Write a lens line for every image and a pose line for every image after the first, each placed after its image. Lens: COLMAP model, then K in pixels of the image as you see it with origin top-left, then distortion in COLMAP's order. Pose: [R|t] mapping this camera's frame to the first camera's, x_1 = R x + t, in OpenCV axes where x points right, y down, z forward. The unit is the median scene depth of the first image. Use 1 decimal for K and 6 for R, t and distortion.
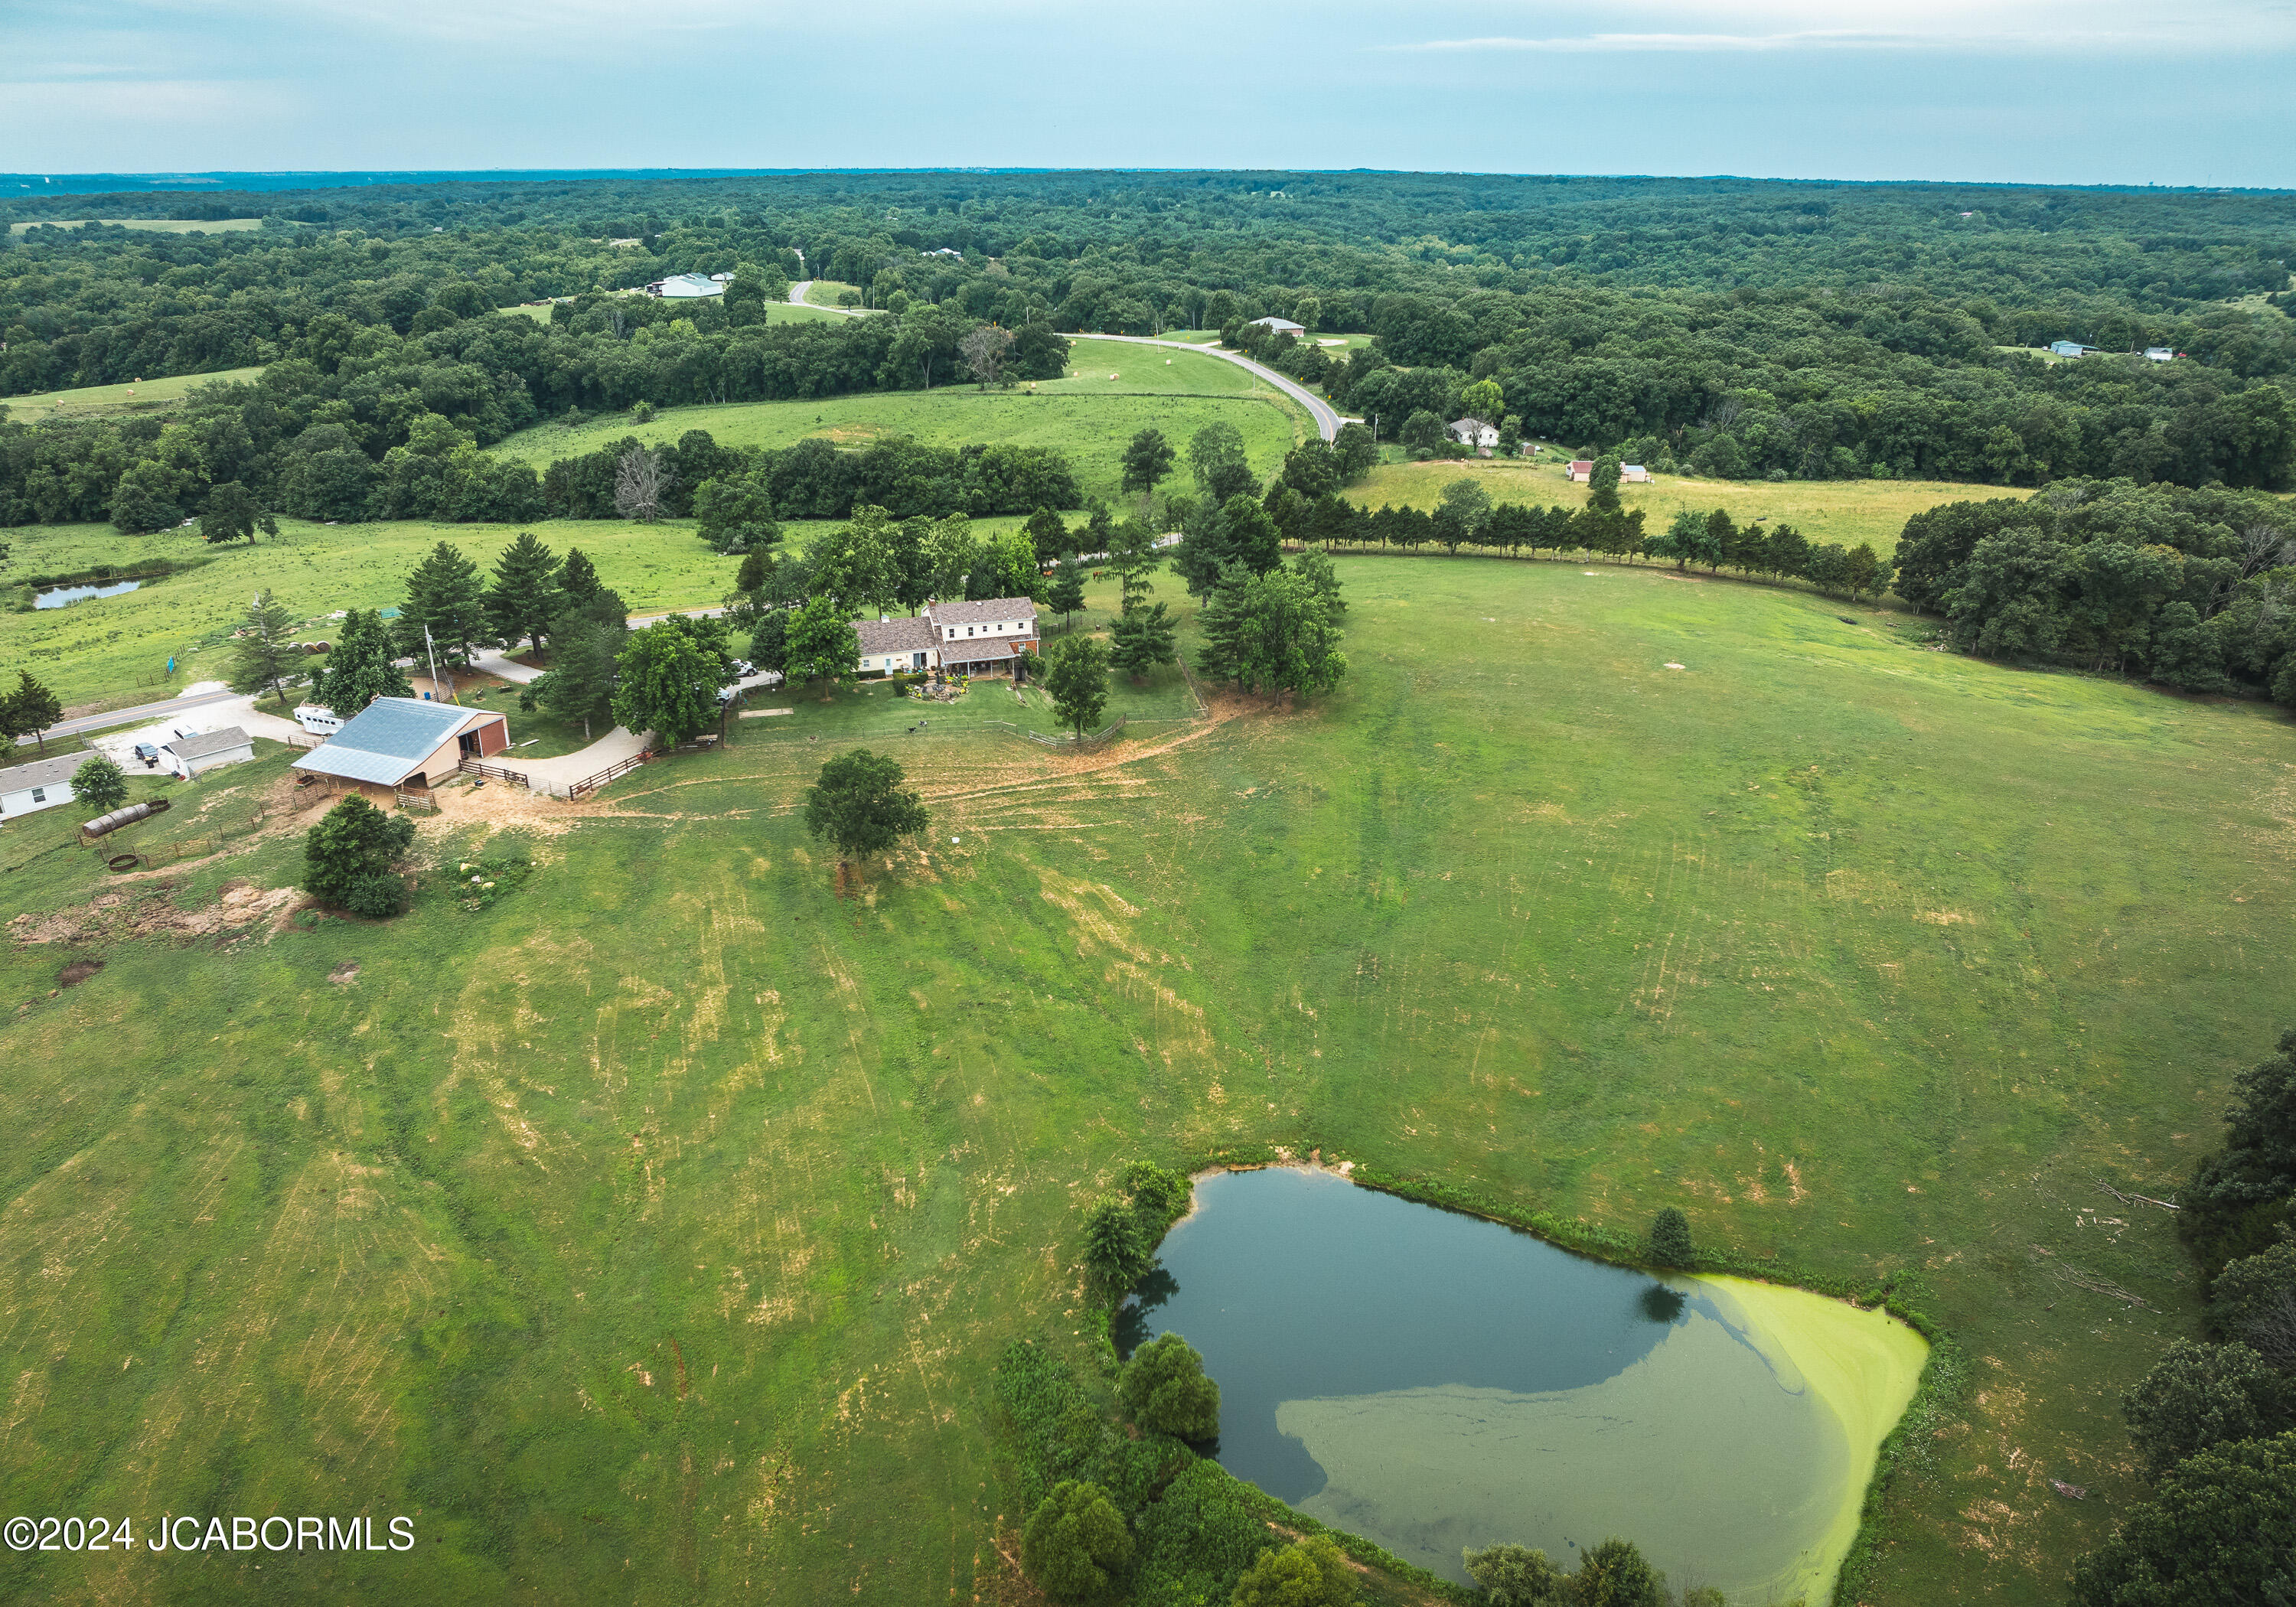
lens RADIAL K [[1599.5, 0, 1147.9], [0, 1599.5, 807.8], [0, 0, 1]] dist [-0.033180, -0.006471]
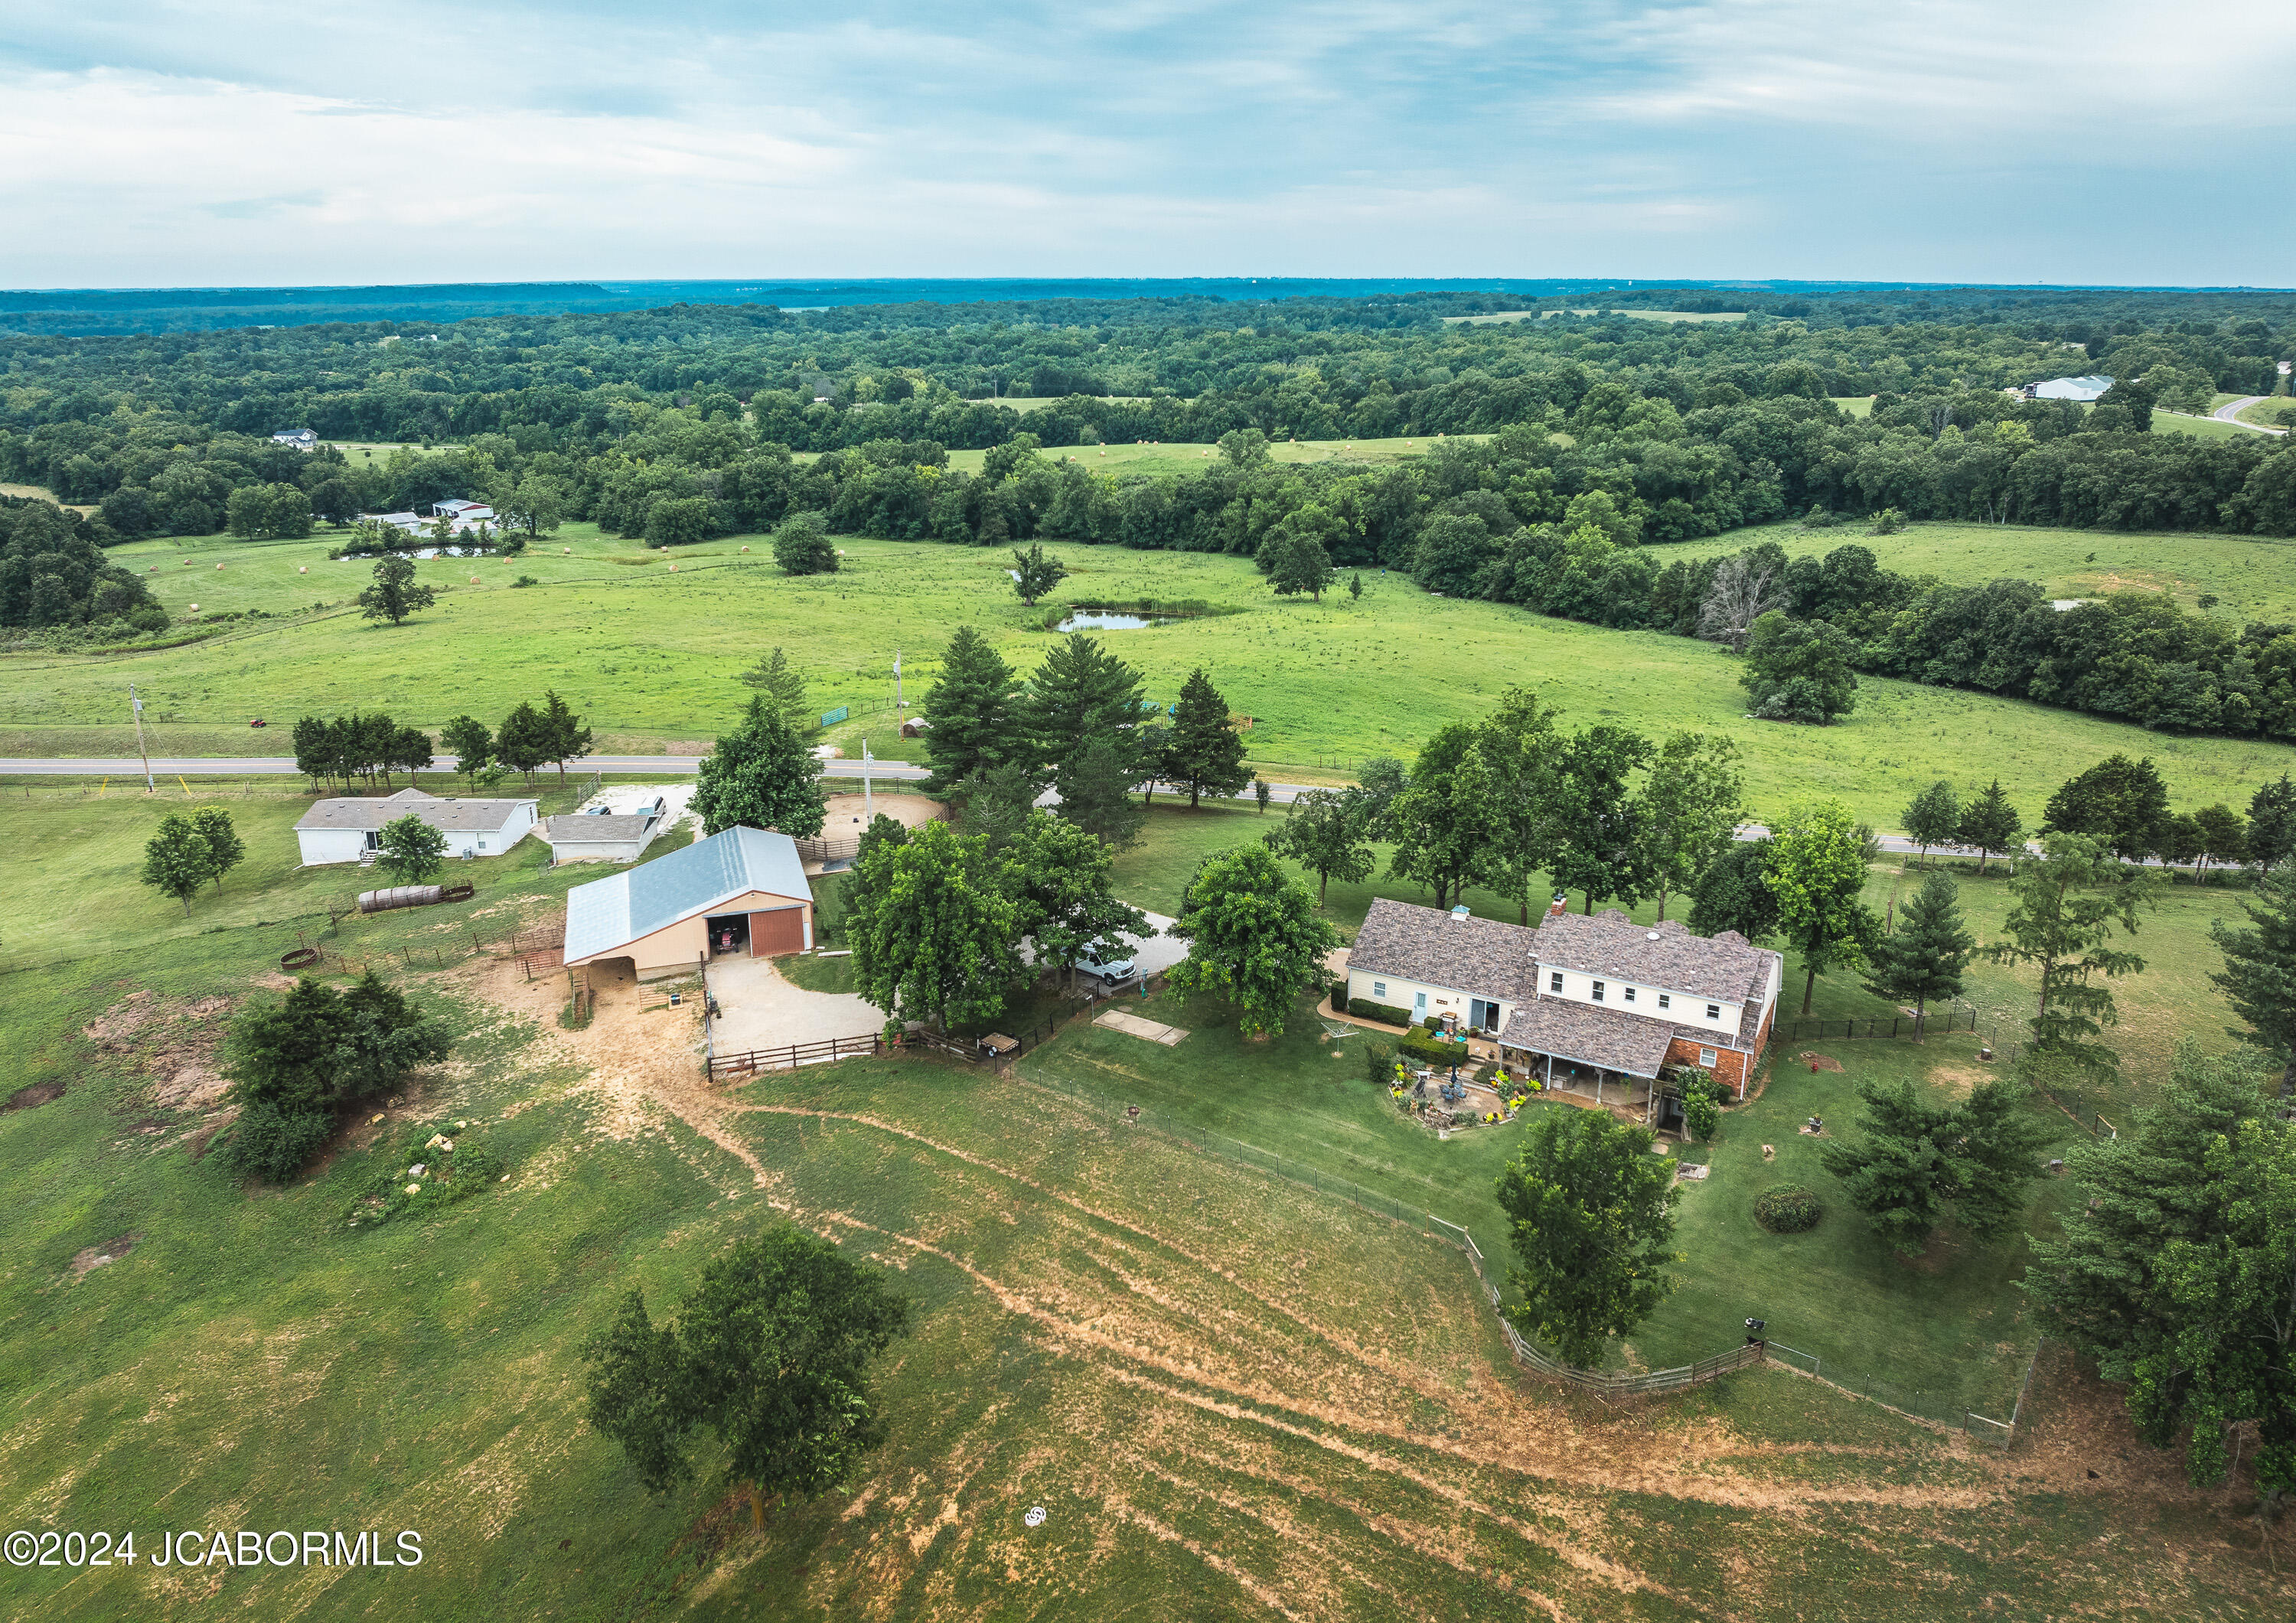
lens RADIAL K [[1617.5, 0, 1146.8], [0, 1617.5, 803.2], [0, 0, 1]] dist [-0.036611, -0.000292]
pose [[0.664571, 0.230708, -0.710717, 0.057729], [-0.277011, 0.959436, 0.052420, -0.071942], [0.693981, 0.162040, 0.701522, 0.274490]]
